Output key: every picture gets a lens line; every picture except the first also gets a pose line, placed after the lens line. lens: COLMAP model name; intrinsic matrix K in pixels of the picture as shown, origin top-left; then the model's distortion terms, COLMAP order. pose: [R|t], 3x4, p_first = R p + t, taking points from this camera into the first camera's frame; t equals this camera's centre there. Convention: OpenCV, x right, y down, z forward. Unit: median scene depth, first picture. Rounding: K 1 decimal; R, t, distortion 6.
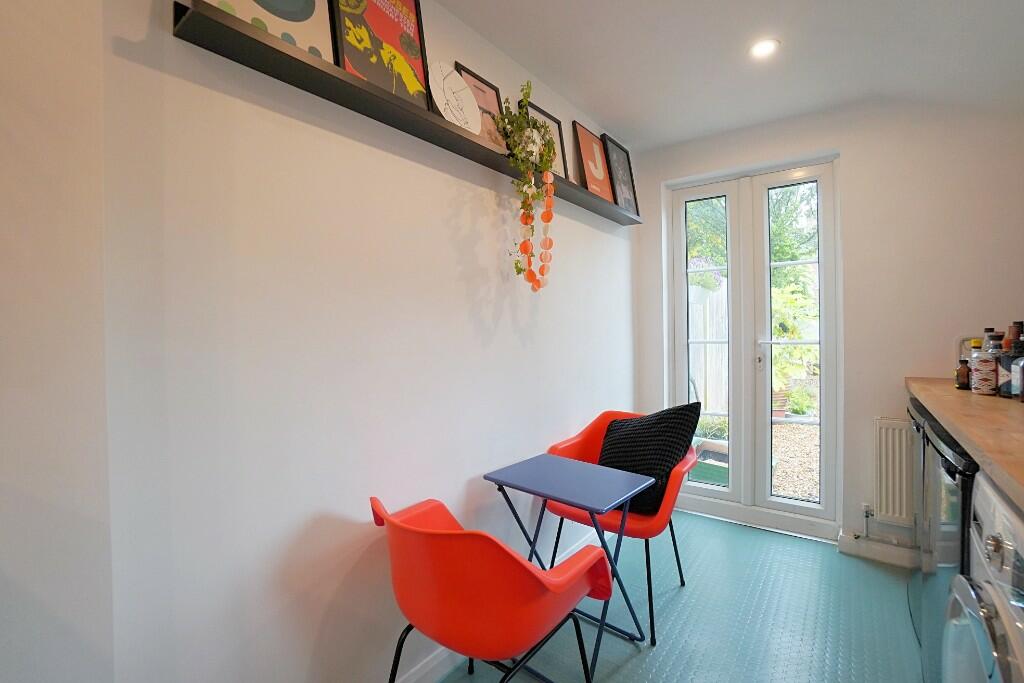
lens RADIAL K [[457.5, 0, 503.8], [0, 457.5, 332.2], [0, 0, 1]] dist [-0.063600, 0.025139]
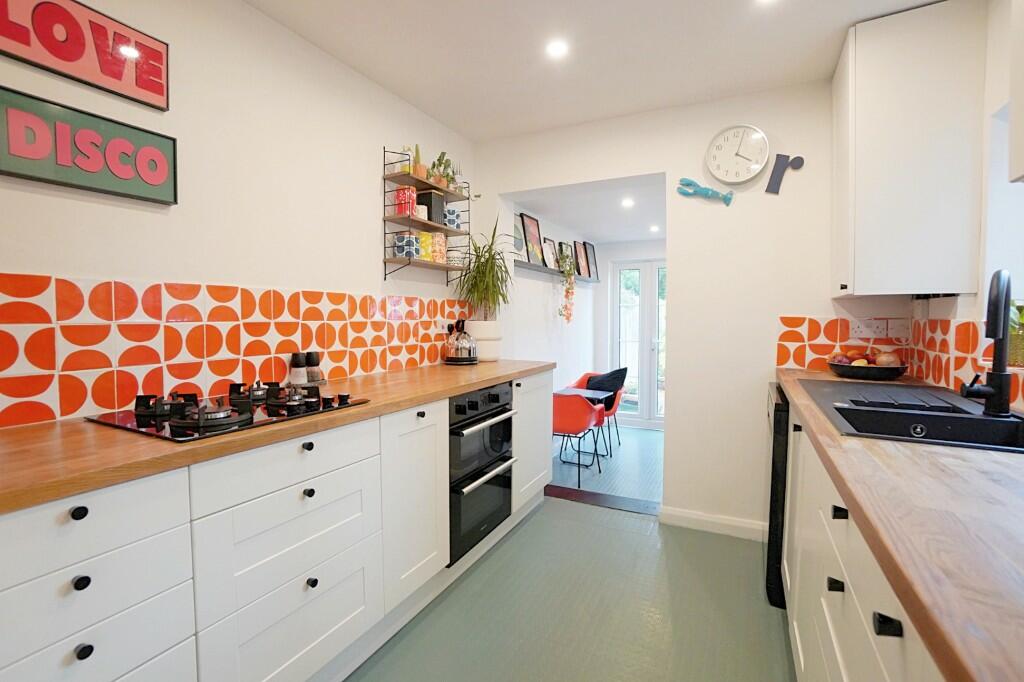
lens RADIAL K [[457.5, 0, 503.8], [0, 457.5, 331.7], [0, 0, 1]] dist [-0.063600, 0.025139]
pose [[0.986043, 0.006590, 0.166361, -0.496607], [-0.010193, 0.999731, 0.020816, -0.062749], [-0.166179, -0.022221, 0.985845, -1.025952]]
